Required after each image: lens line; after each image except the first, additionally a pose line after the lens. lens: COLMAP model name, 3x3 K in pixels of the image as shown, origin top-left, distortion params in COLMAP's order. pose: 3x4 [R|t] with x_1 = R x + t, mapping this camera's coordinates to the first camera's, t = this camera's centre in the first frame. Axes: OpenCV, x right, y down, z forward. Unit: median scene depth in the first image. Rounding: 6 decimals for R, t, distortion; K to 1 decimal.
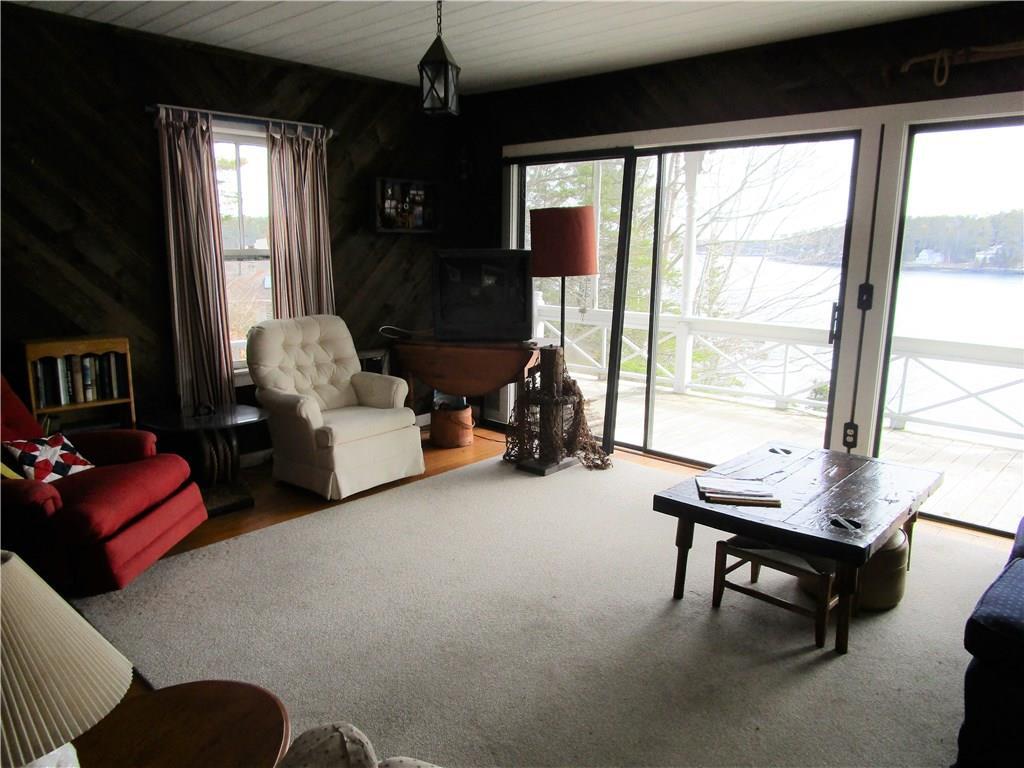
lens RADIAL K [[725.6, 0, 506.1], [0, 725.6, 384.2], [0, 0, 1]] dist [-0.034035, 0.018757]
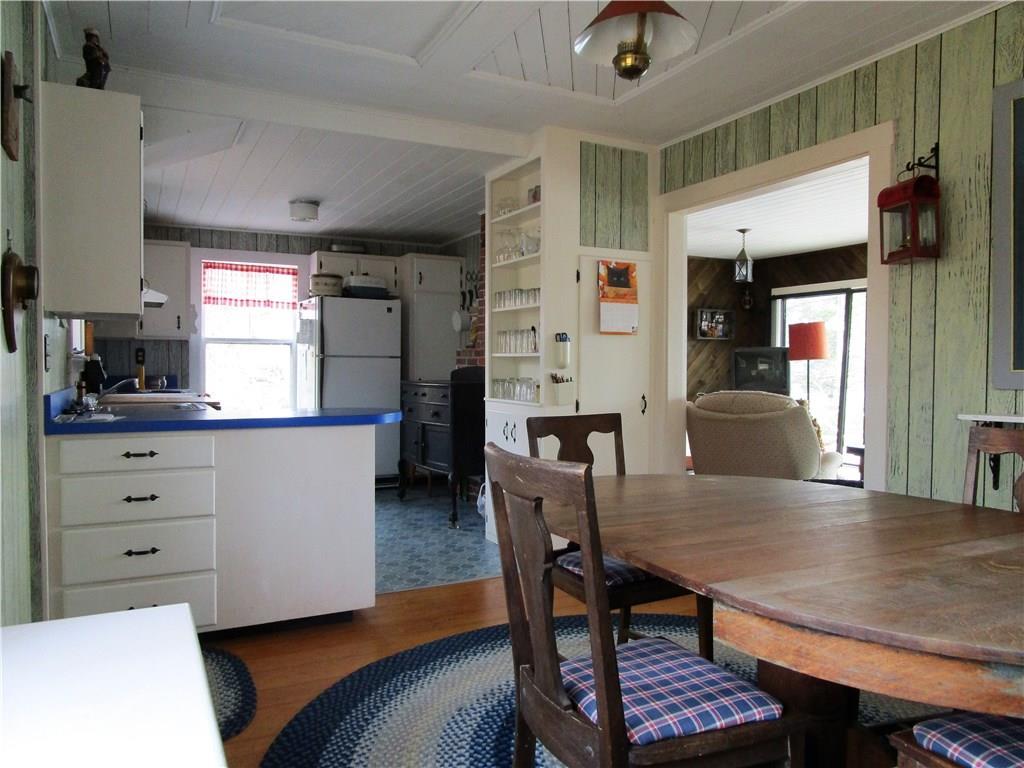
lens RADIAL K [[725.6, 0, 509.2], [0, 725.6, 385.9], [0, 0, 1]] dist [-0.034035, 0.018757]
pose [[0.941278, 0.001274, -0.337631, -0.011913], [-0.058545, 0.985460, -0.159500, 0.212163], [0.332519, 0.169900, 0.927666, -0.777958]]
